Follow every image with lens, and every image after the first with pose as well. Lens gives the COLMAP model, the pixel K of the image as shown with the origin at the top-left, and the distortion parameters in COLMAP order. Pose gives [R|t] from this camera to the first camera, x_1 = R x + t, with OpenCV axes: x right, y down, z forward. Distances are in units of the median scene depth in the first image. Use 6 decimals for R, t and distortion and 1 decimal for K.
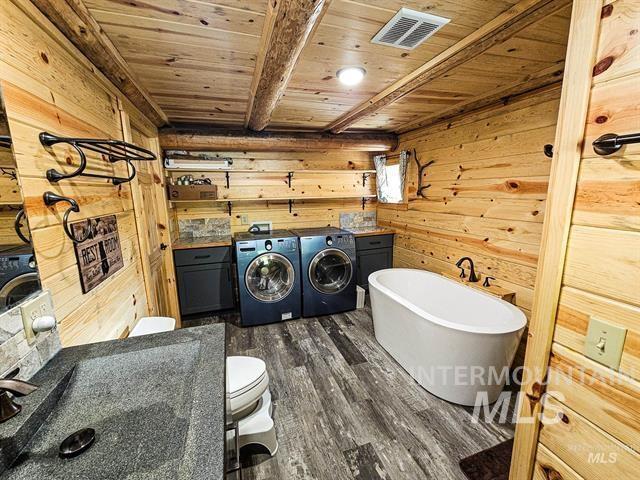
lens RADIAL K [[266.4, 0, 322.5], [0, 266.4, 238.7], [0, 0, 1]] dist [-0.003654, -0.000254]
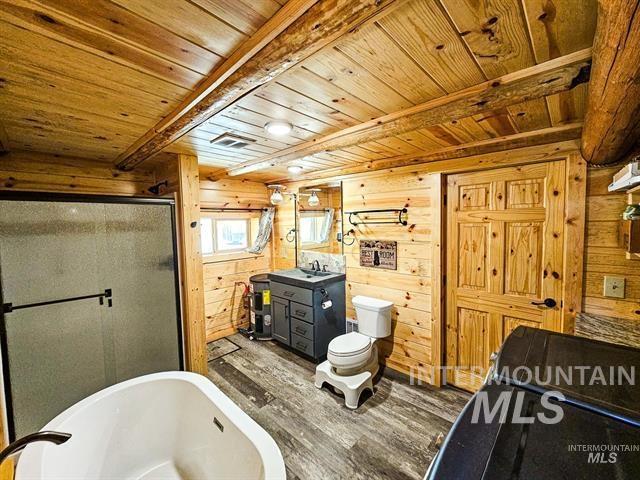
lens RADIAL K [[266.4, 0, 314.7], [0, 266.4, 239.0], [0, 0, 1]] dist [-0.003654, -0.000254]
pose [[-0.898353, 0.056617, -0.435611, 0.368797], [-0.049791, 0.972144, 0.229034, -0.349430], [0.436444, 0.227443, -0.870509, 1.642591]]
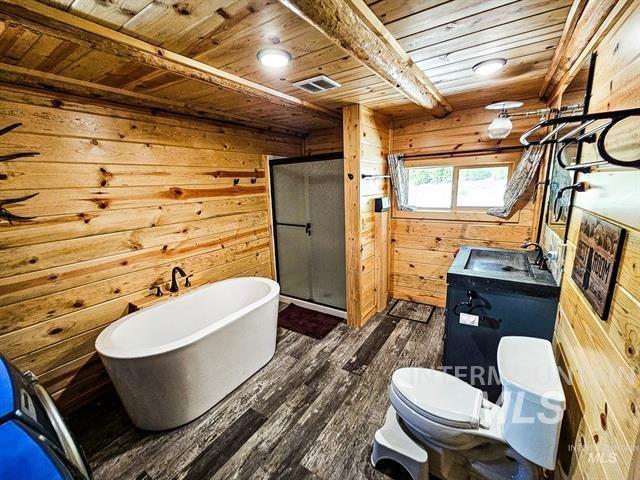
lens RADIAL K [[266.4, 0, 318.3], [0, 266.4, 243.5], [0, 0, 1]] dist [-0.003654, -0.000254]
pose [[-0.599756, -0.140992, 0.787664, -0.579186], [0.191991, 0.930245, 0.312703, -0.239651], [-0.776809, 0.338770, -0.530851, 1.228054]]
